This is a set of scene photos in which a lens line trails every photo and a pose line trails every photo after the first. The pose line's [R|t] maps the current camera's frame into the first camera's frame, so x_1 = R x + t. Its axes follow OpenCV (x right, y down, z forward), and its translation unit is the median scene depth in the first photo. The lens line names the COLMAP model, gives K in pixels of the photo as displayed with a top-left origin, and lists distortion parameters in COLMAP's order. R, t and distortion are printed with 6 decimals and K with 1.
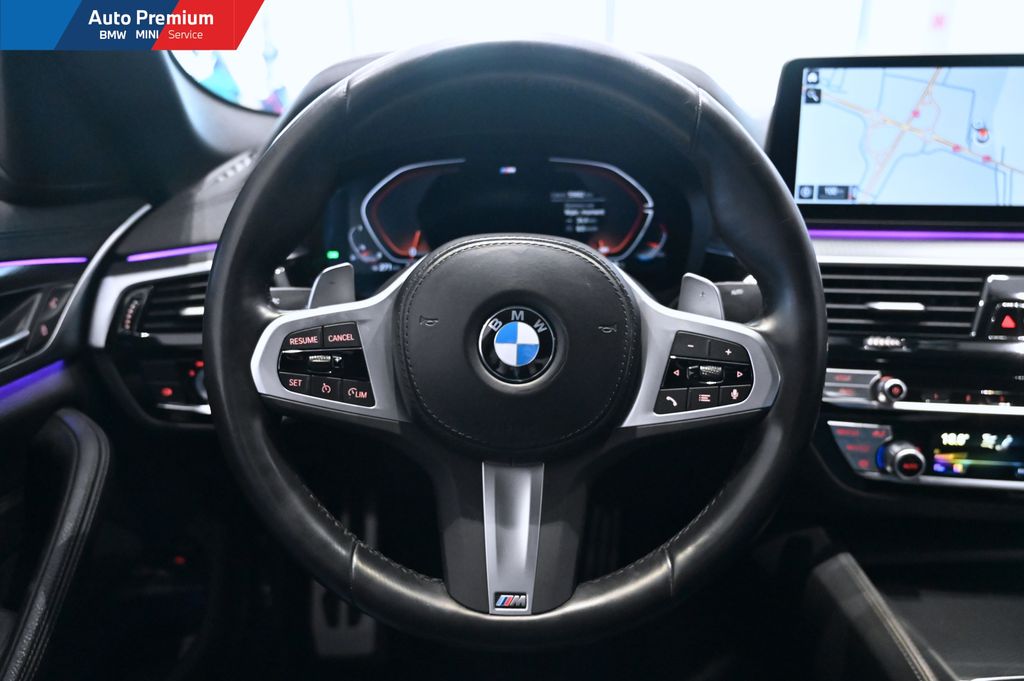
lens RADIAL K [[752.1, 0, 512.0], [0, 752.1, 340.5], [0, 0, 1]] dist [-0.000709, 0.001309]
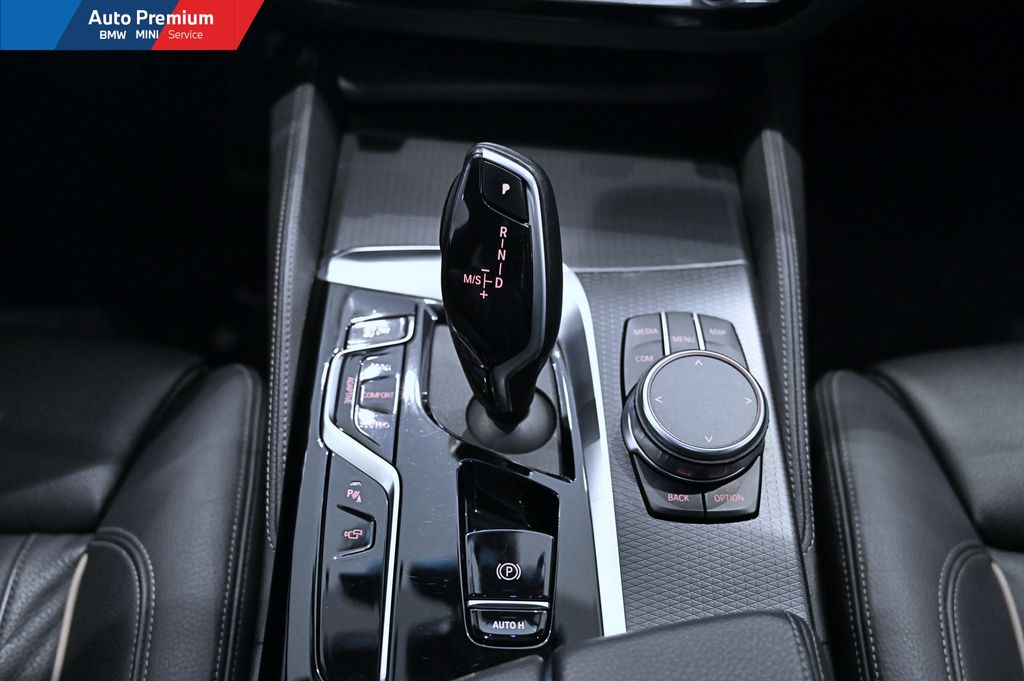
lens RADIAL K [[1245.5, 0, 512.0], [0, 1245.5, 340.5], [0, 0, 1]] dist [0.000957, -0.001463]
pose [[0.999683, 0.023885, -0.007945, 0.668232], [-0.017594, 0.888765, 0.458025, -0.037073], [0.018001, -0.457741, 0.888904, -0.127930]]
